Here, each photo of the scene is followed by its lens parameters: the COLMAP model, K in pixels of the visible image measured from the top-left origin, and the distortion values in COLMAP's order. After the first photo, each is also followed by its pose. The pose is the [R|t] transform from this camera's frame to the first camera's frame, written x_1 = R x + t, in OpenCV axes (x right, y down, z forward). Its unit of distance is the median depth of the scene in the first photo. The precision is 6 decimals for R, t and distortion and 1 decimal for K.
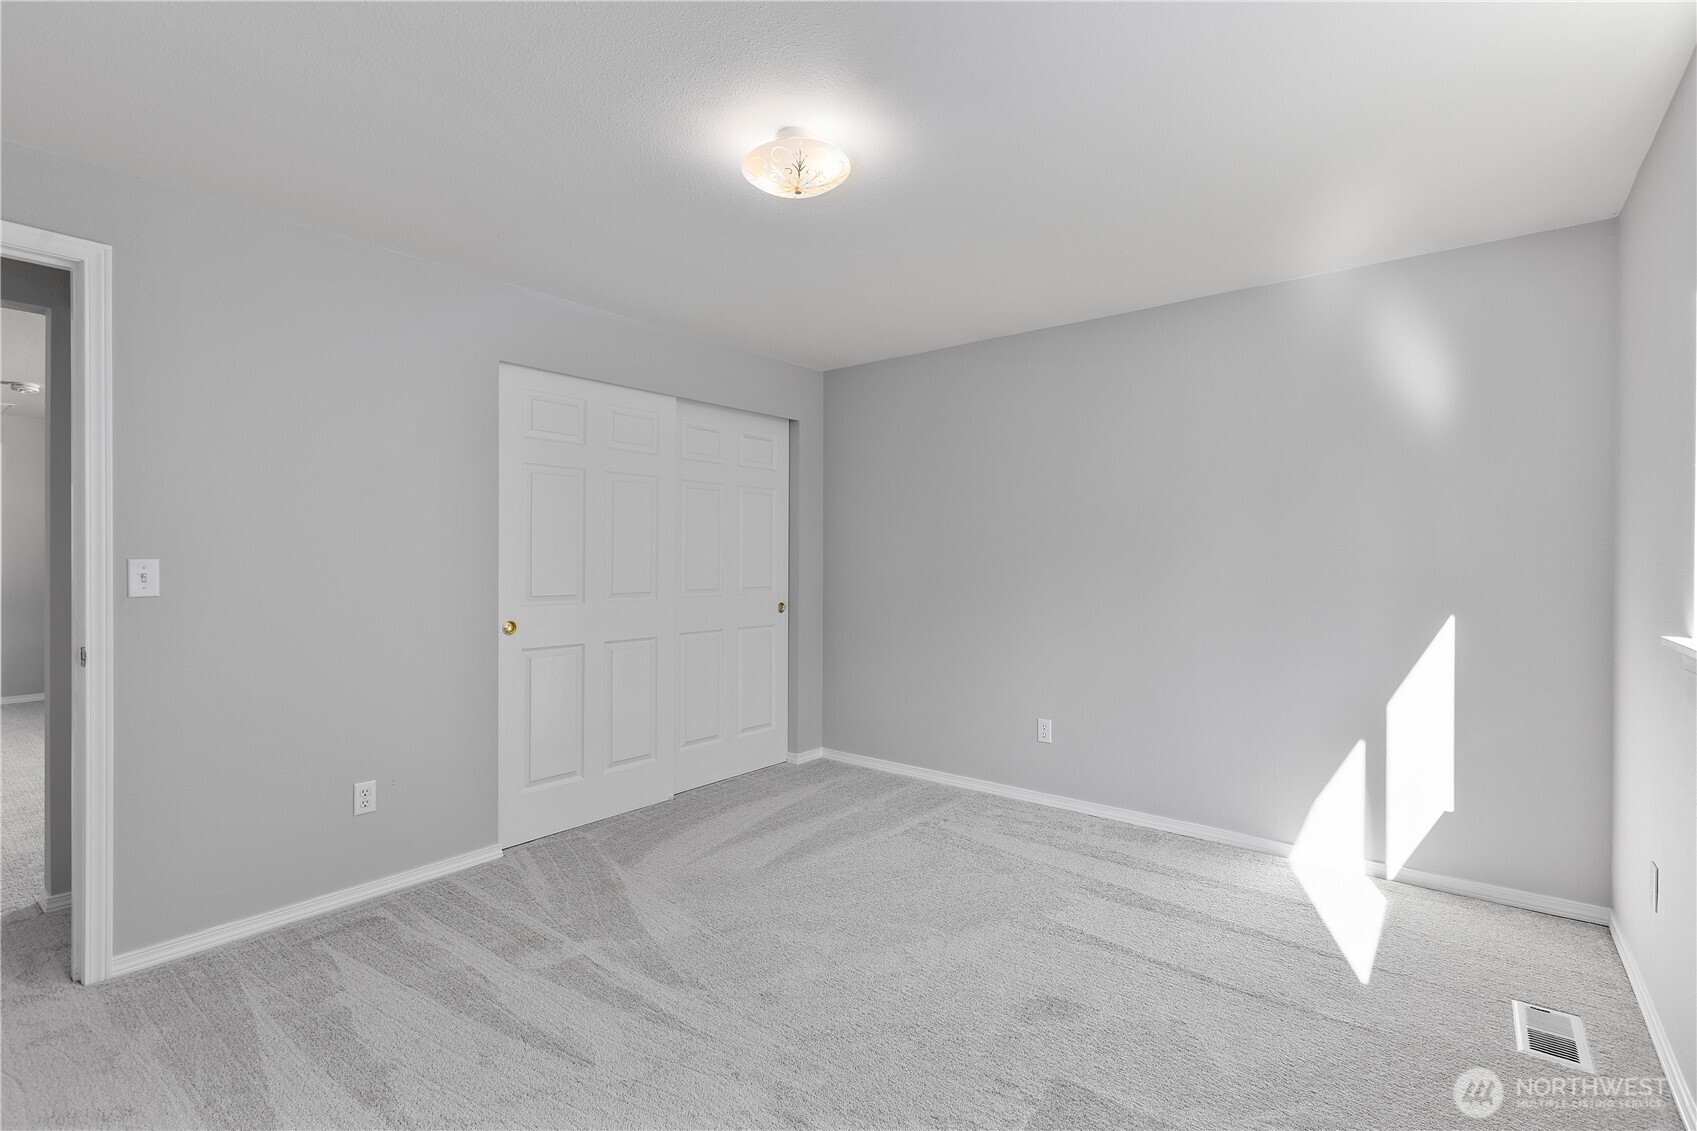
lens RADIAL K [[772.7, 0, 848.9], [0, 772.7, 561.7], [0, 0, 1]] dist [0.001644, 0.000178]
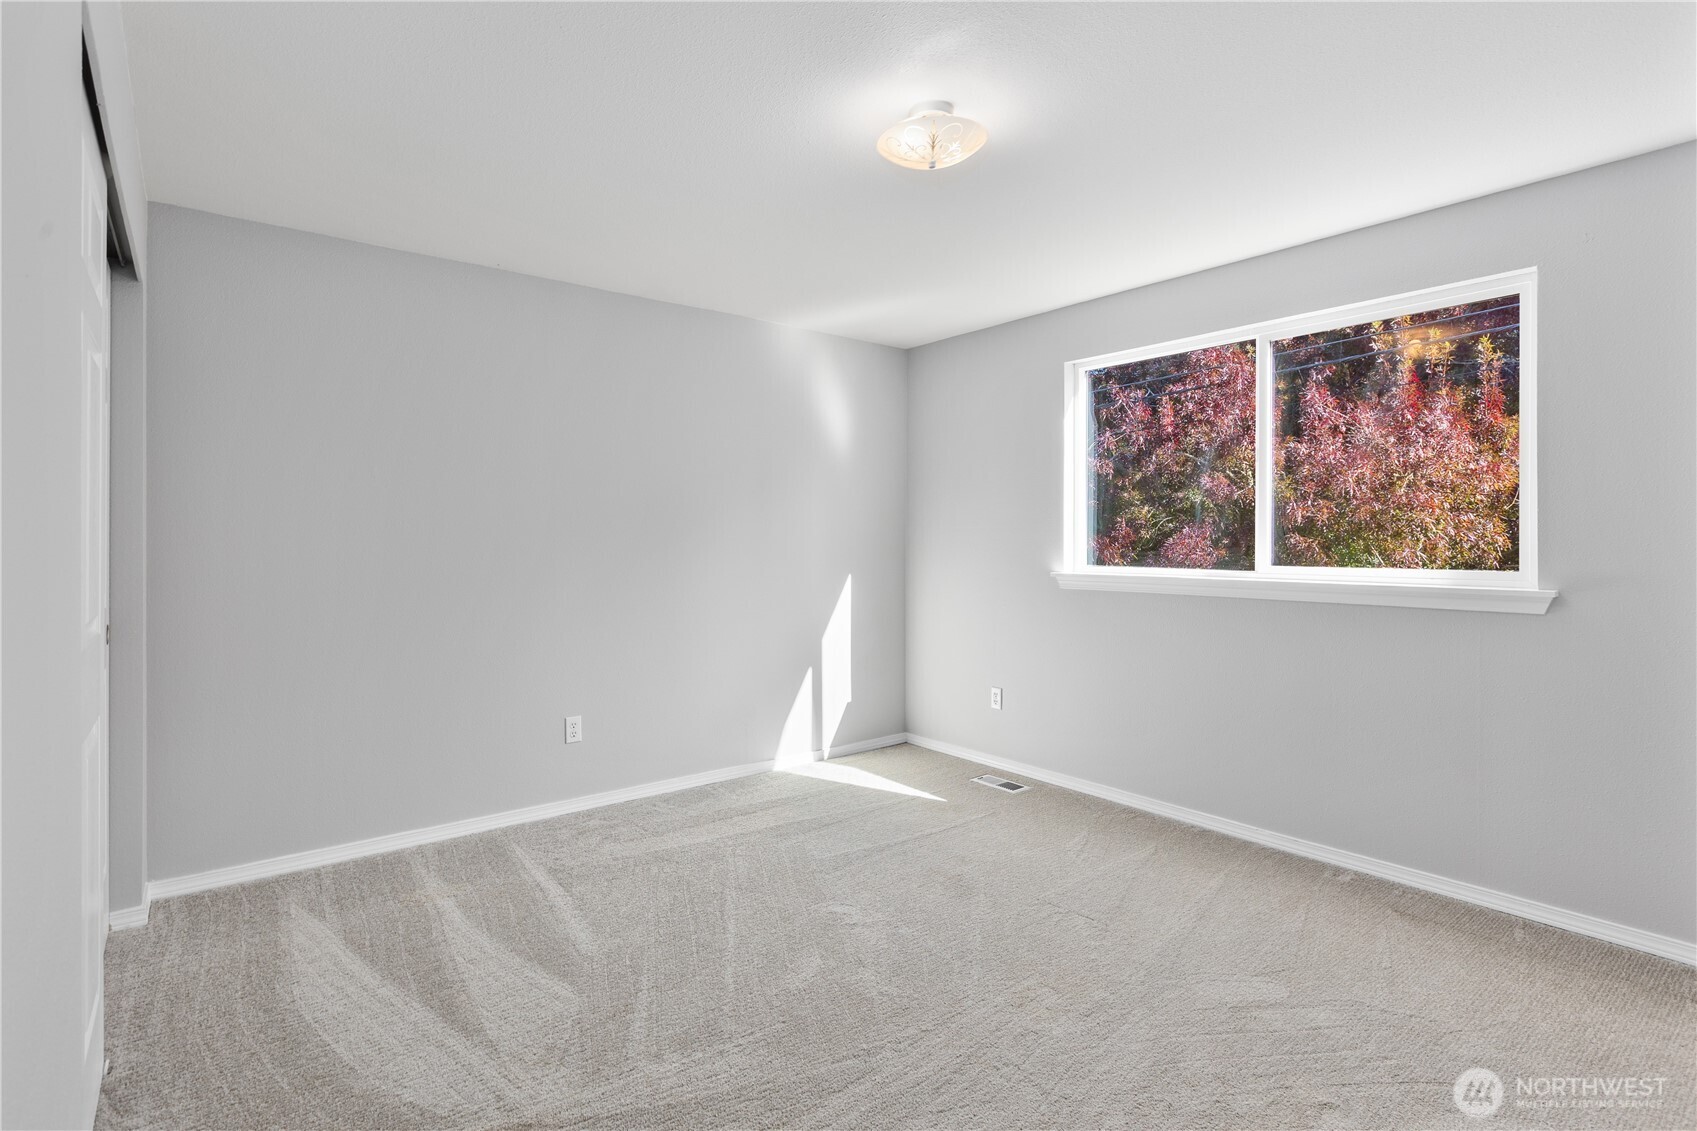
lens RADIAL K [[816.7, 0, 848.4], [0, 816.7, 540.9], [0, 0, 1]] dist [-0.000106, 0.000077]
pose [[0.222750, -0.002405, 0.974873, -0.795399], [0.006497, 0.999978, 0.000983, -0.000381], [-0.974854, 0.006115, 0.222760, 0.624725]]
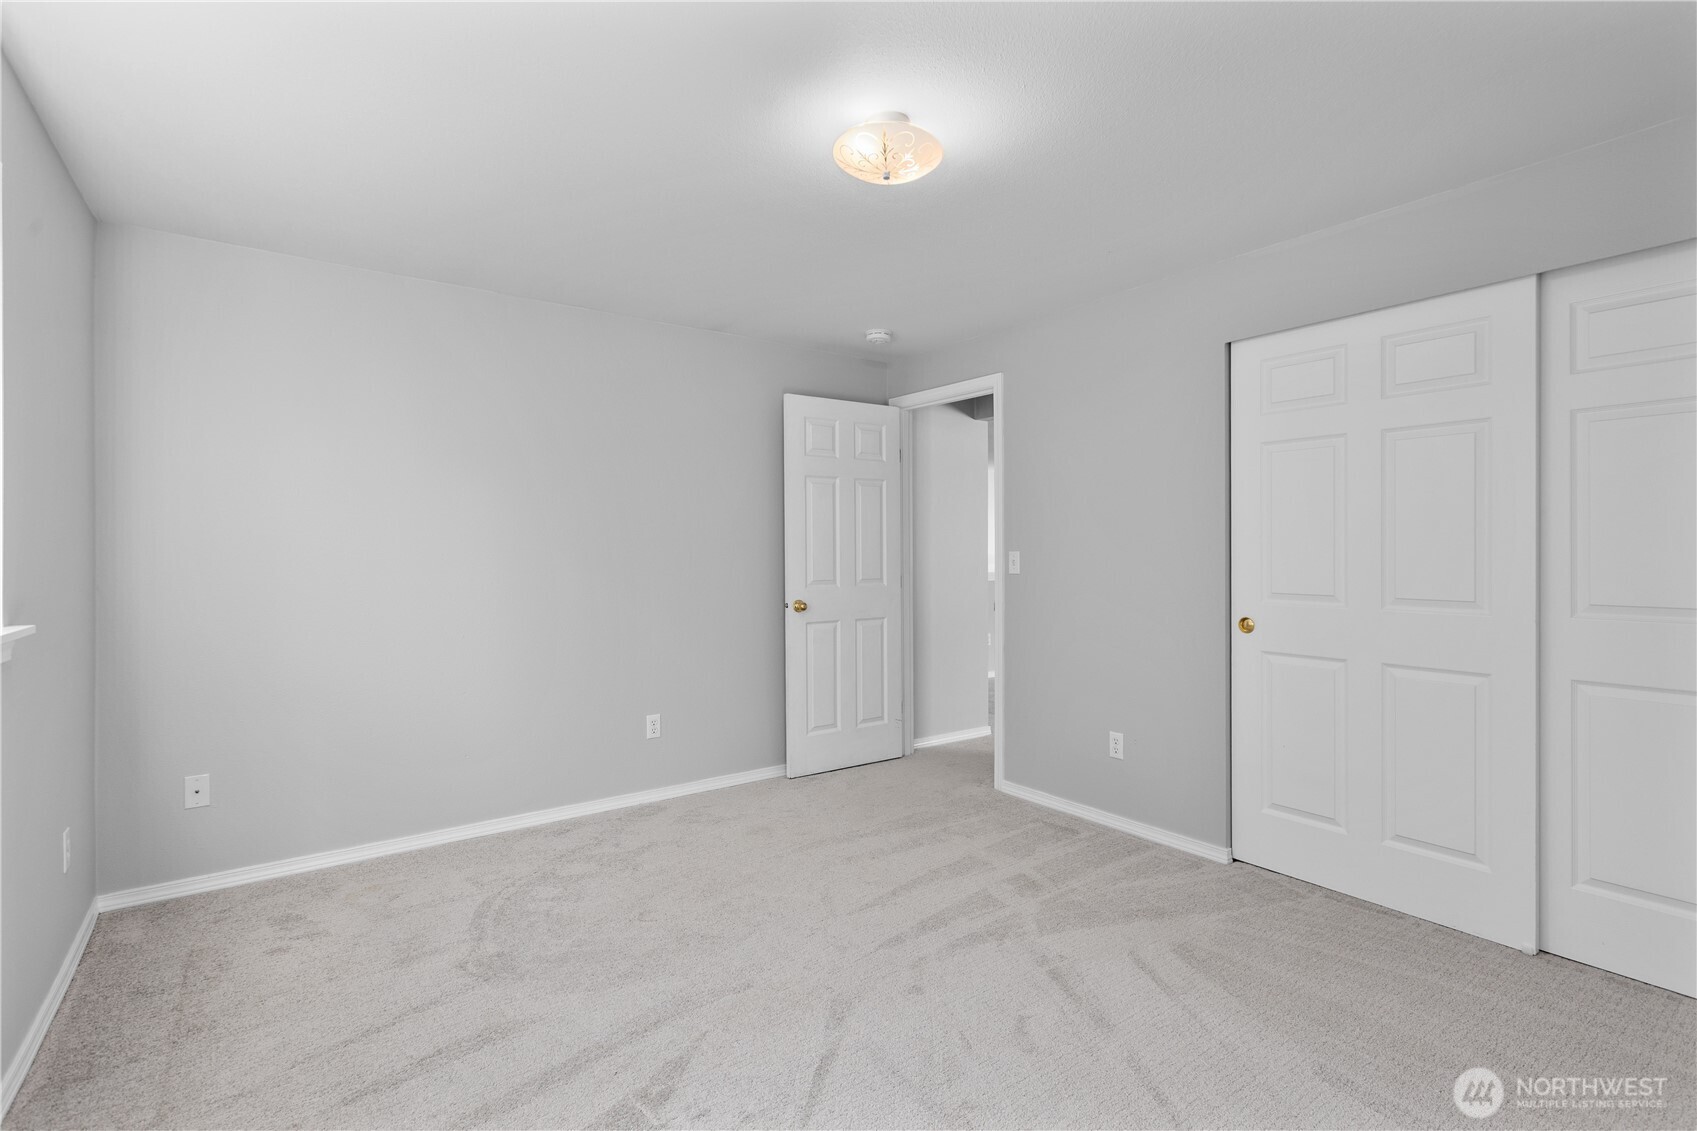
lens RADIAL K [[796.7, 0, 845.7], [0, 796.7, 553.7], [0, 0, 1]] dist [0.001192, 0.000160]
pose [[-0.275289, -0.004329, -0.961352, 0.667262], [-0.003887, 0.999987, -0.003389, 0.006897], [0.961354, 0.002804, -0.275302, 0.881388]]
